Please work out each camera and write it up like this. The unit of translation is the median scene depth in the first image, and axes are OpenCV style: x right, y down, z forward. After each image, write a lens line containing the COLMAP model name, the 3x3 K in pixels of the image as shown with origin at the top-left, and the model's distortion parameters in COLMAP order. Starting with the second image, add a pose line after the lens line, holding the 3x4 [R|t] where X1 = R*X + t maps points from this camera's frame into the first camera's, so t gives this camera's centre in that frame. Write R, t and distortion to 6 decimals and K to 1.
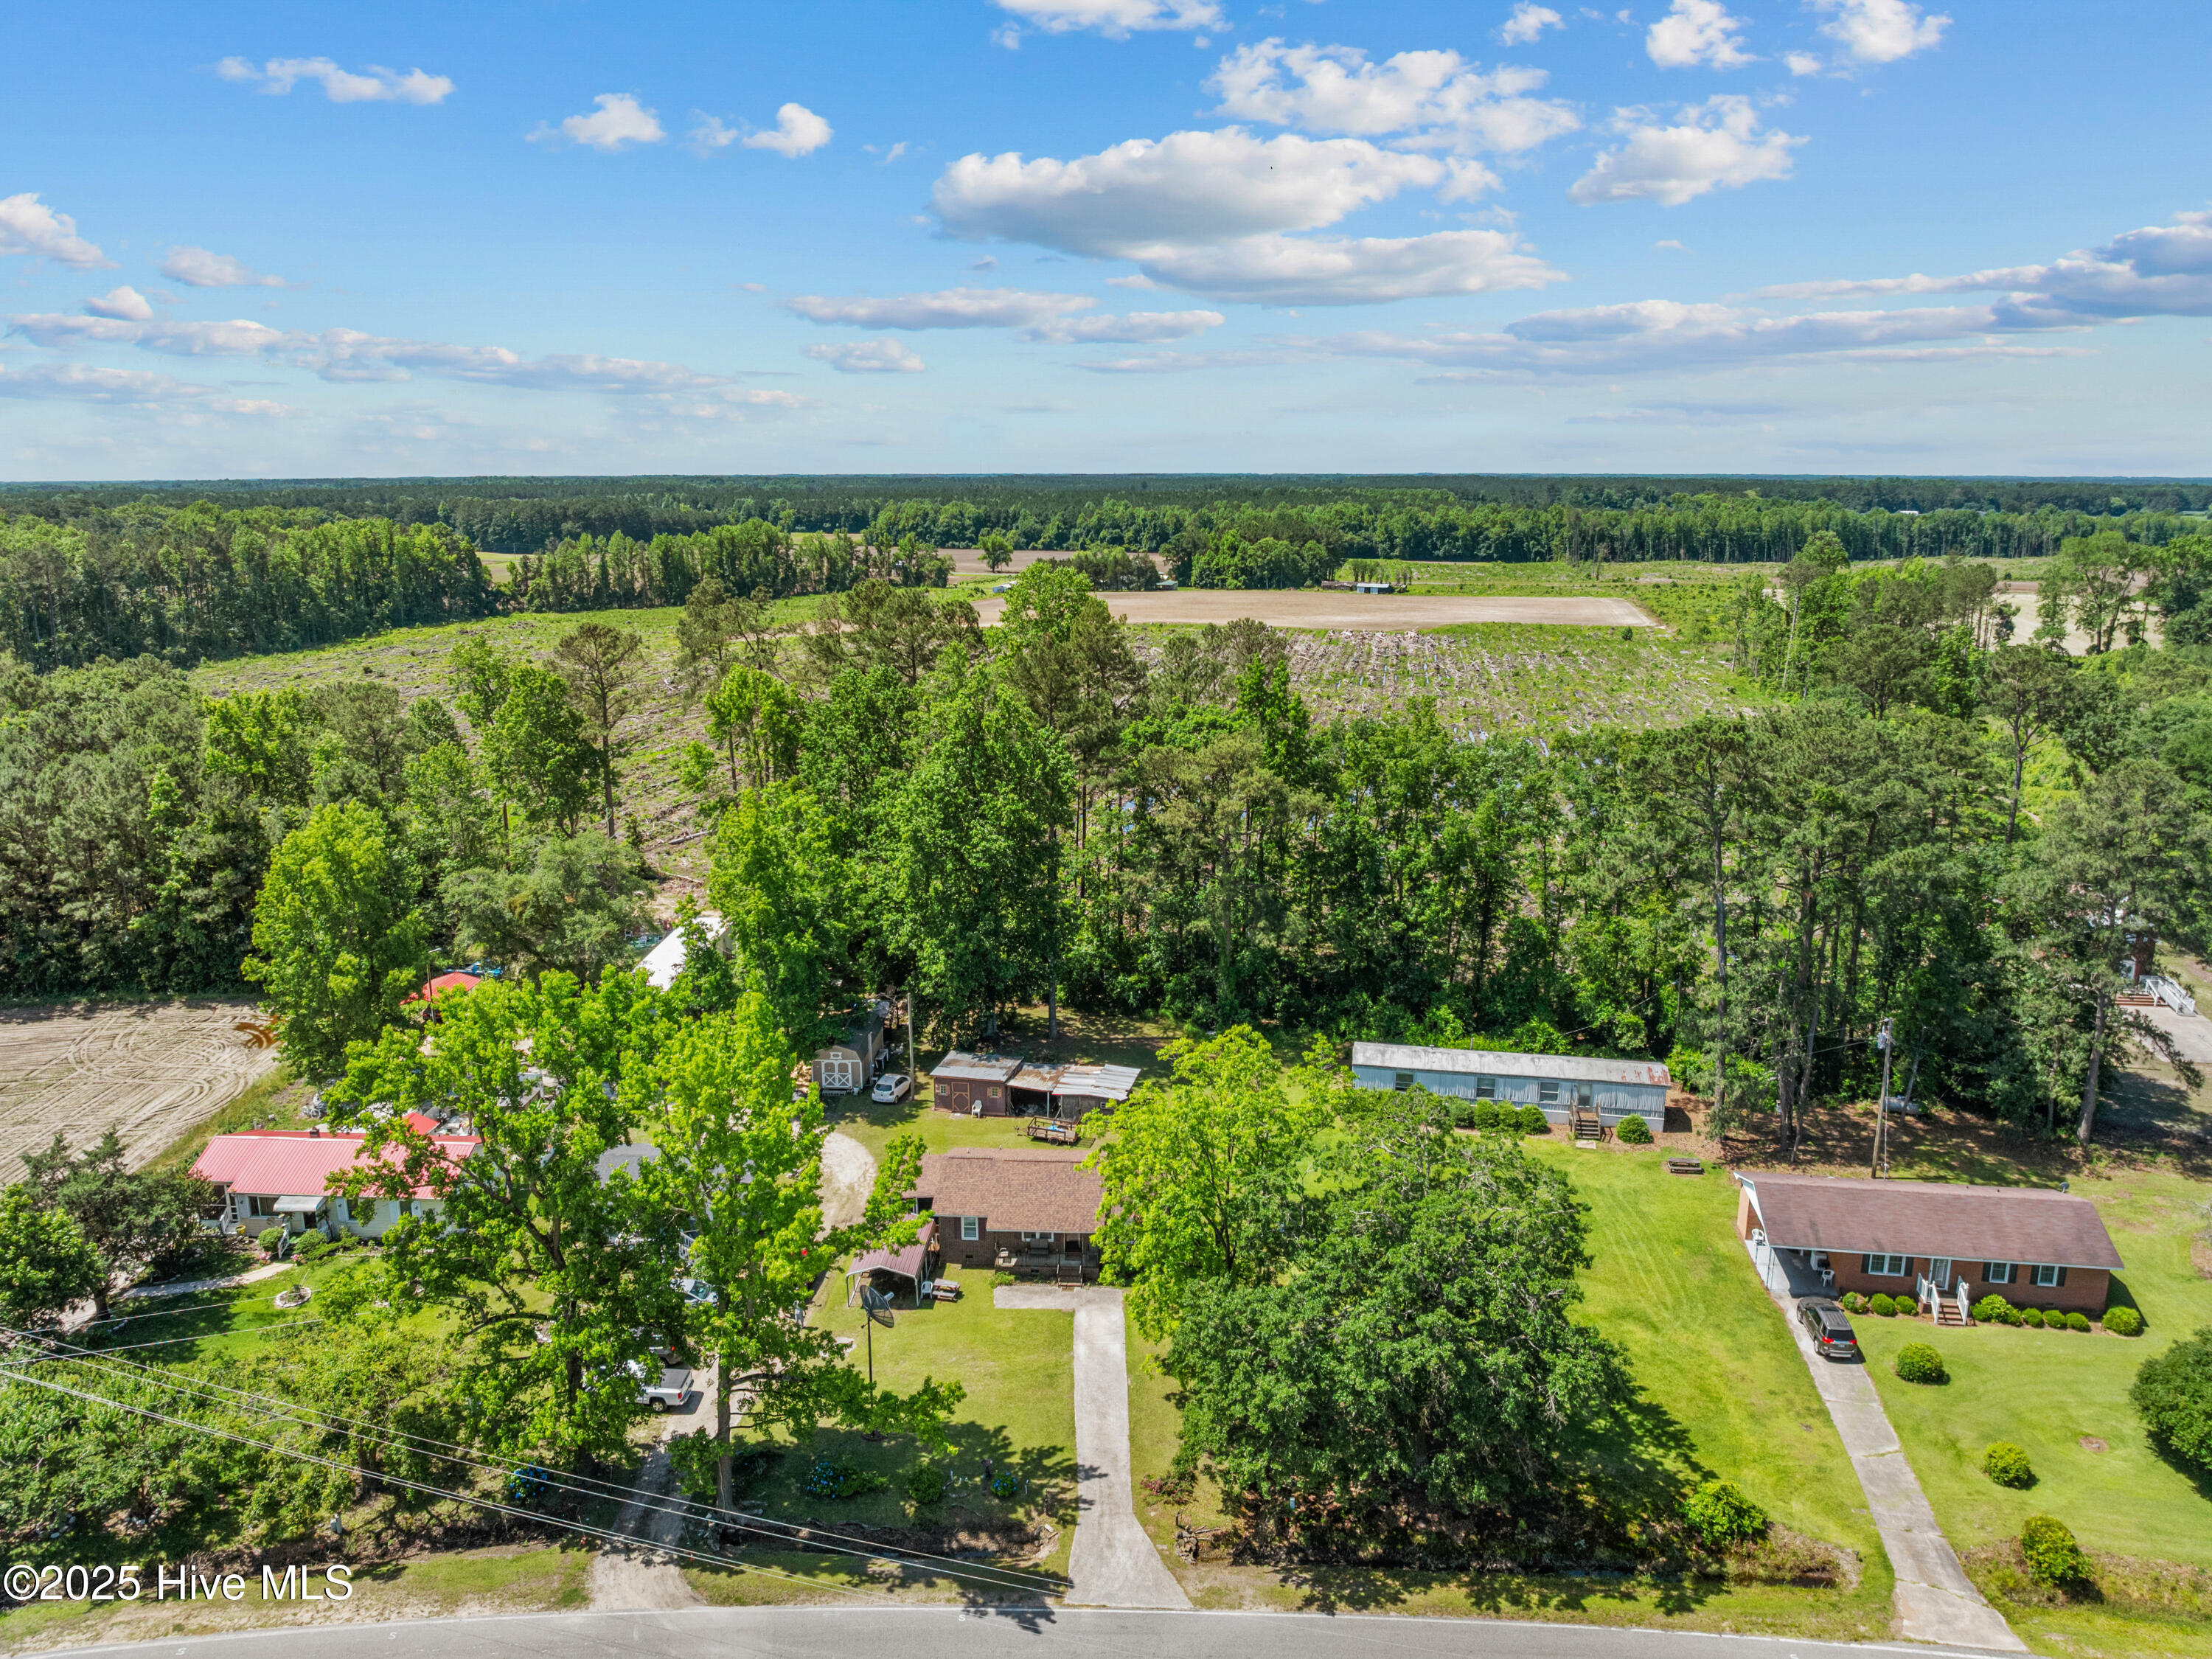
lens RADIAL K [[1498.1, 0, 1106.0], [0, 1498.1, 829.5], [0, 0, 1]] dist [-0.005433, -0.063419]
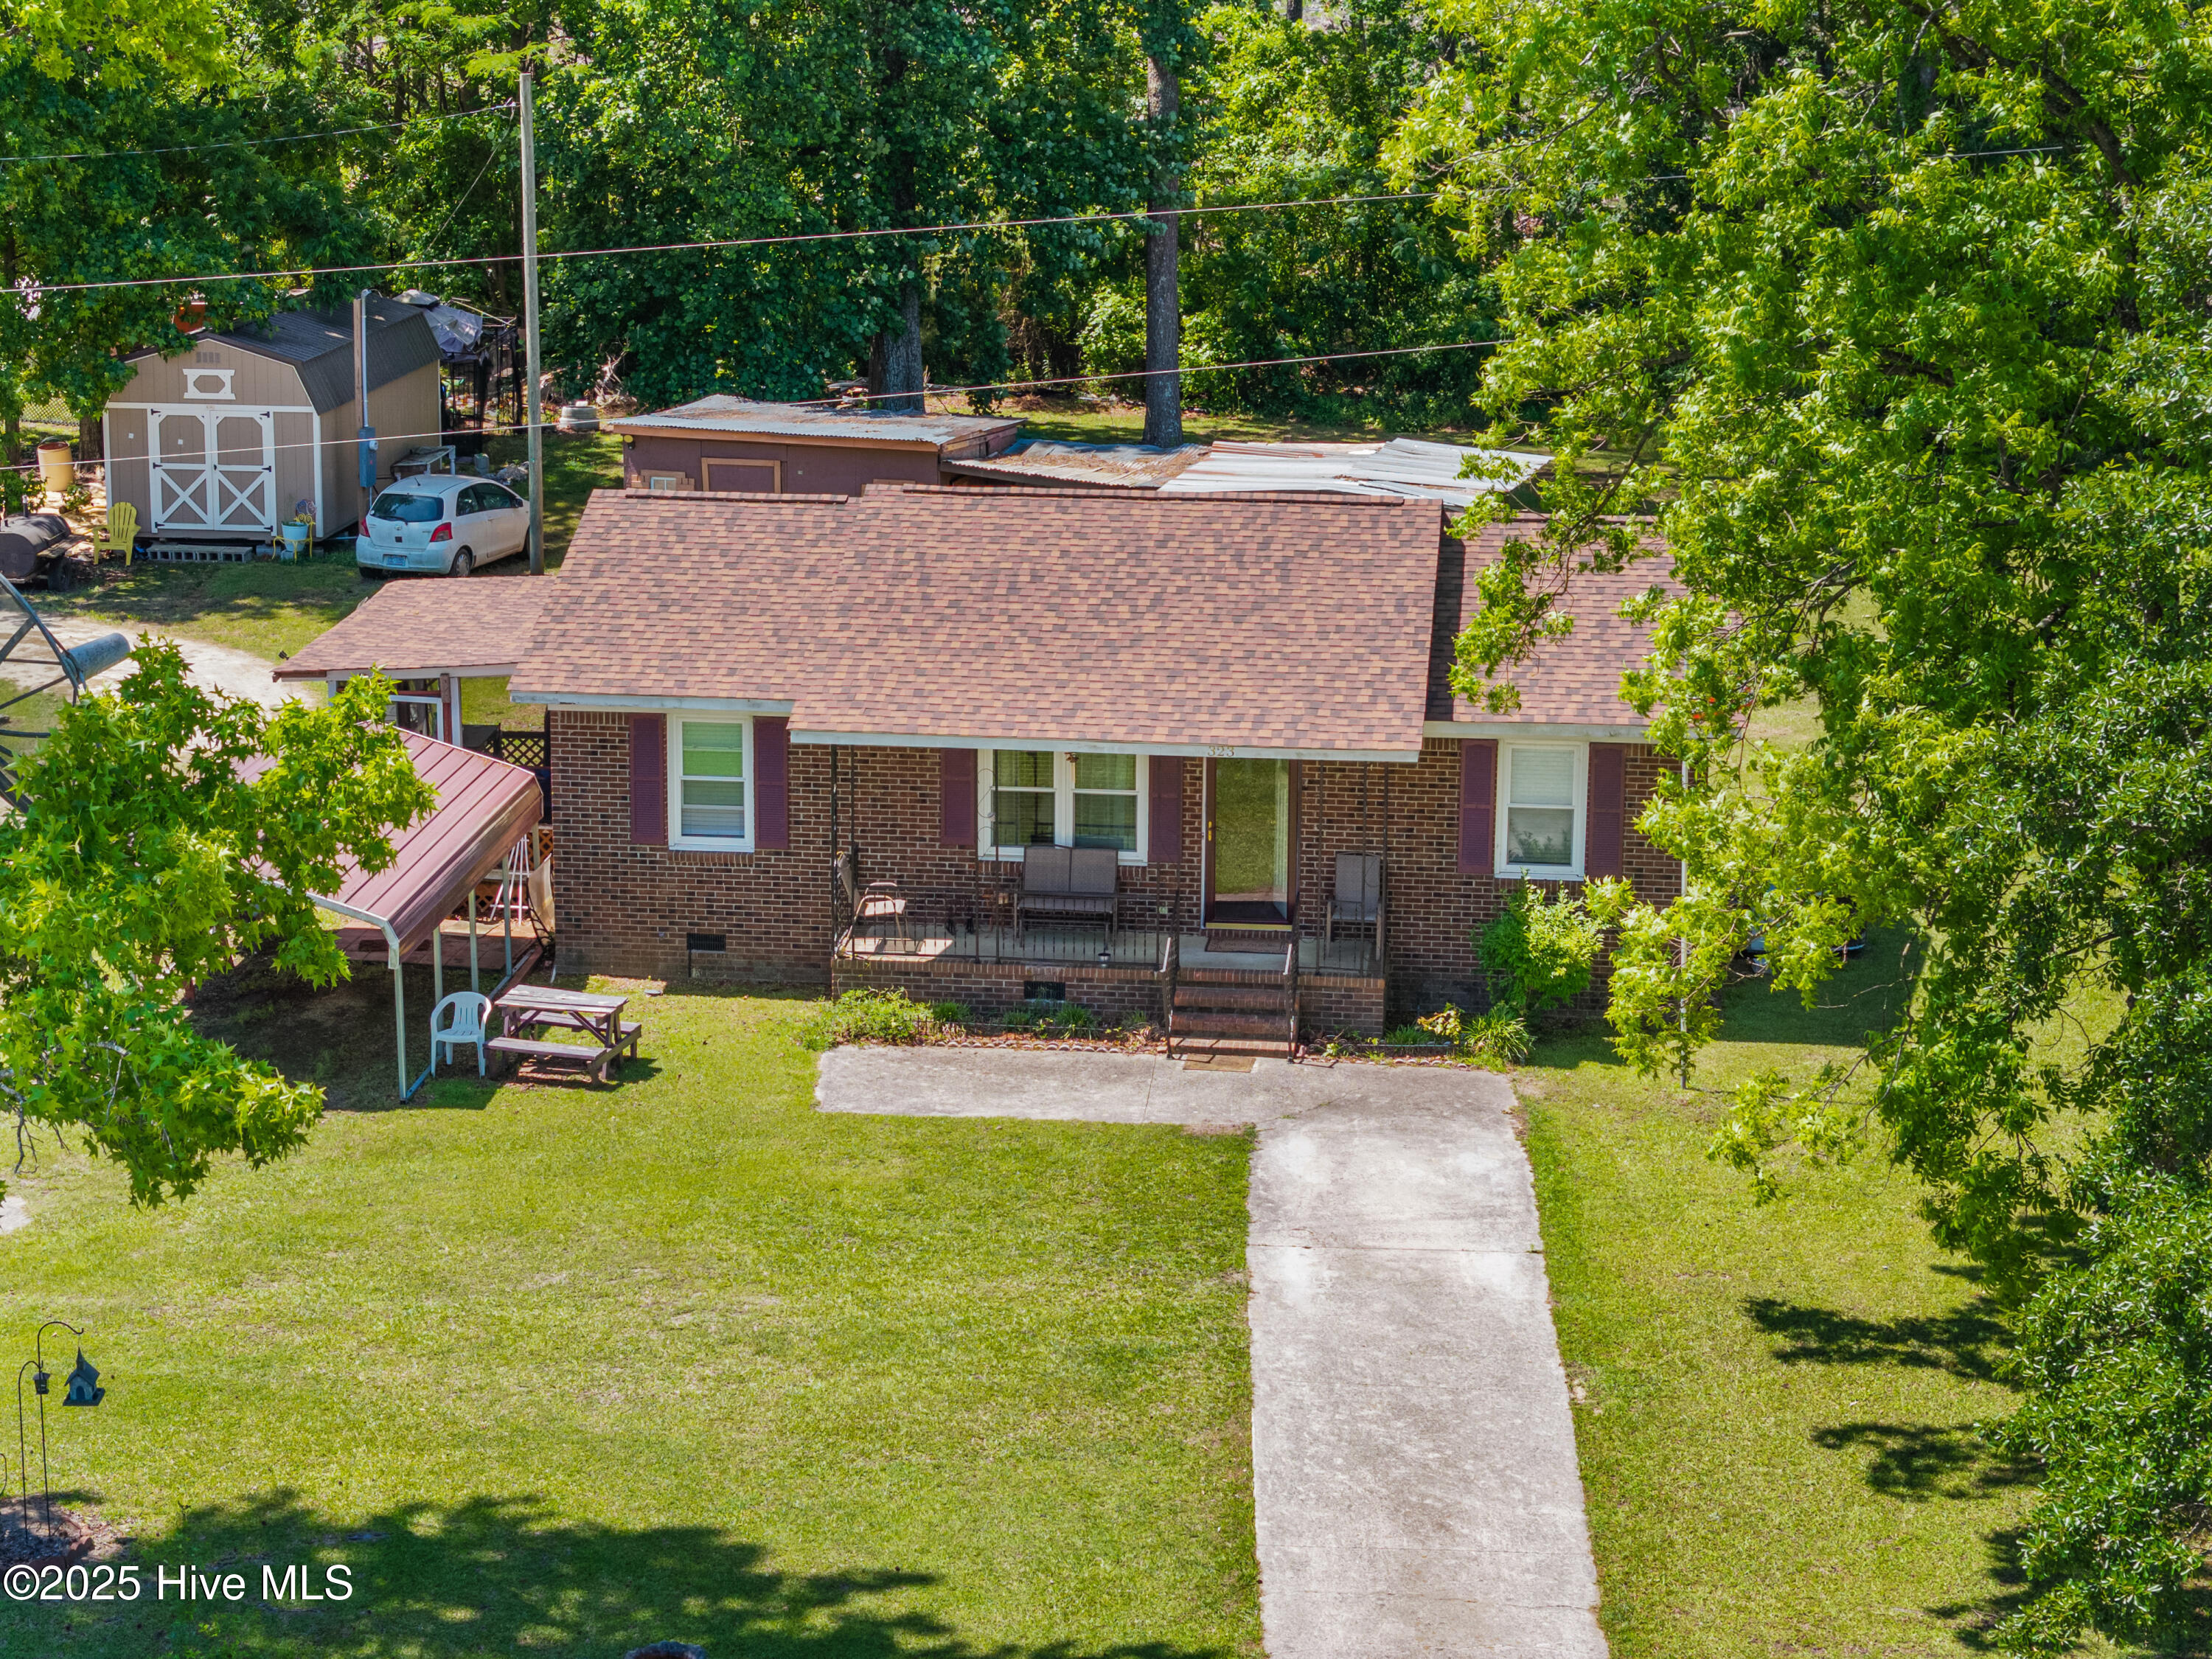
lens RADIAL K [[4173.2, 0, 1106.0], [0, 4173.2, 829.5], [0, 0, 1]] dist [-0.024973, 0.116290]
pose [[0.998616, 0.017680, -0.049534, -0.011686], [-0.017384, 0.999828, 0.006406, 0.223650], [0.049639, -0.005536, 0.998752, 0.391302]]
